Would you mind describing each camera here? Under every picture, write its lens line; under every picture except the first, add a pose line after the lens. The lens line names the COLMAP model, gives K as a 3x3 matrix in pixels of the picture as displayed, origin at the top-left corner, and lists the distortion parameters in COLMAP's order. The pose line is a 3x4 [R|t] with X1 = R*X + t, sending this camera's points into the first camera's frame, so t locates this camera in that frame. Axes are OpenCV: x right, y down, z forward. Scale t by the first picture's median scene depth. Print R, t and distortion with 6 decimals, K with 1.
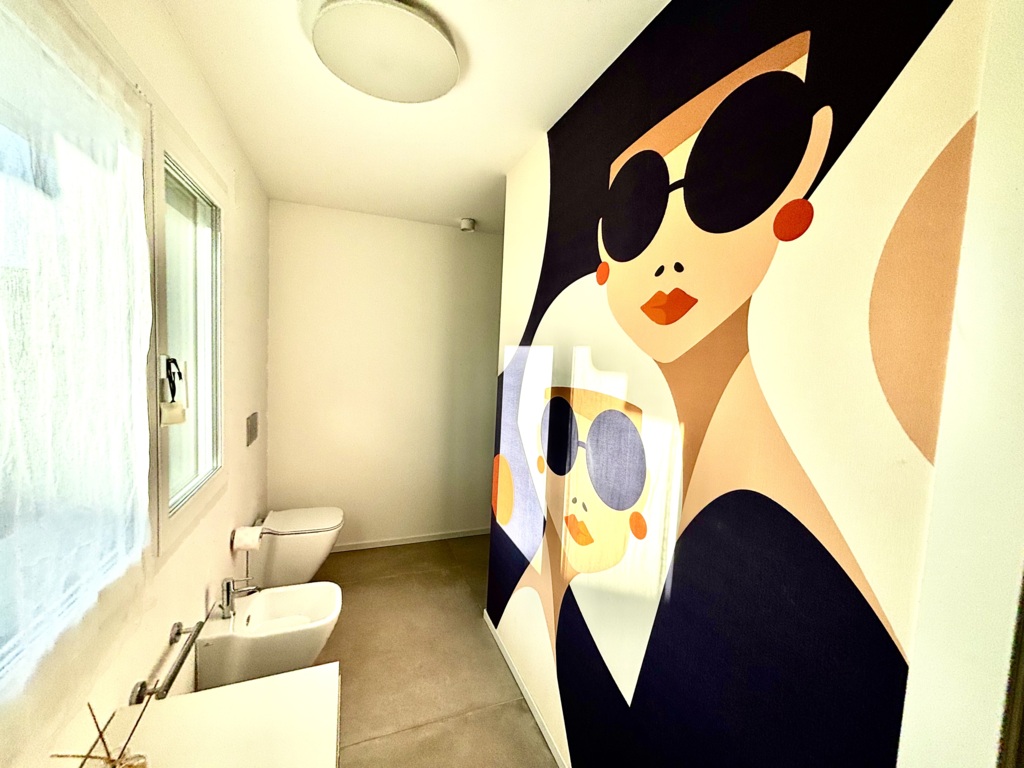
lens RADIAL K [[413.4, 0, 509.8], [0, 413.4, 382.9], [0, 0, 1]] dist [-0.002937, -0.000241]
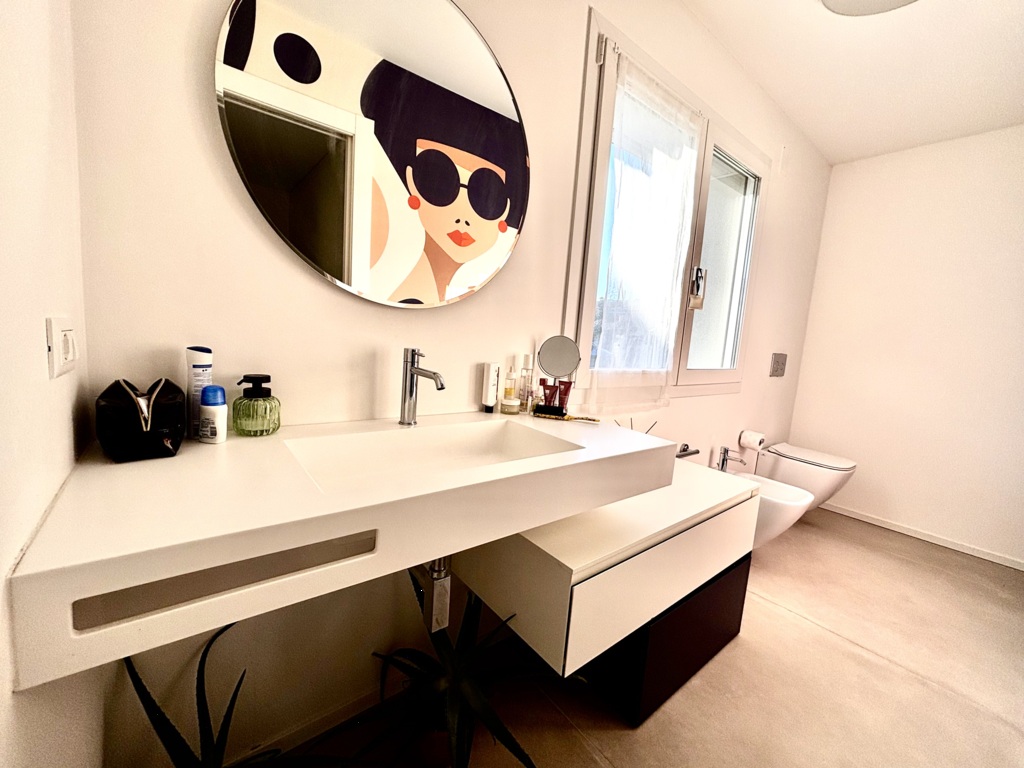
lens RADIAL K [[413.4, 0, 509.8], [0, 413.4, 382.9], [0, 0, 1]] dist [-0.002937, -0.000241]
pose [[0.297161, 0.088808, -0.950688, 0.415854], [-0.130310, 0.990121, 0.051760, 0.293642], [0.945894, 0.108504, 0.305798, -0.137815]]
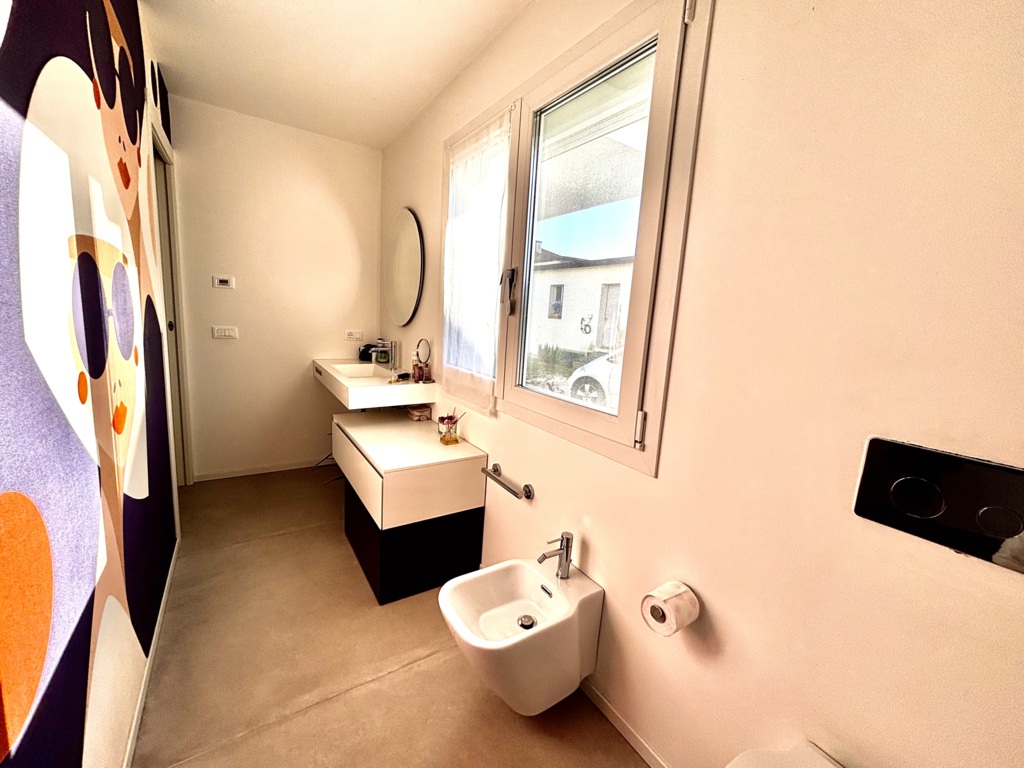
lens RADIAL K [[413.4, 0, 509.8], [0, 413.4, 382.9], [0, 0, 1]] dist [-0.002937, -0.000241]
pose [[-0.972283, -0.078967, -0.220068, -0.369509], [-0.128590, 0.966704, 0.221242, 0.005533], [0.195269, 0.243408, -0.950064, 1.751180]]
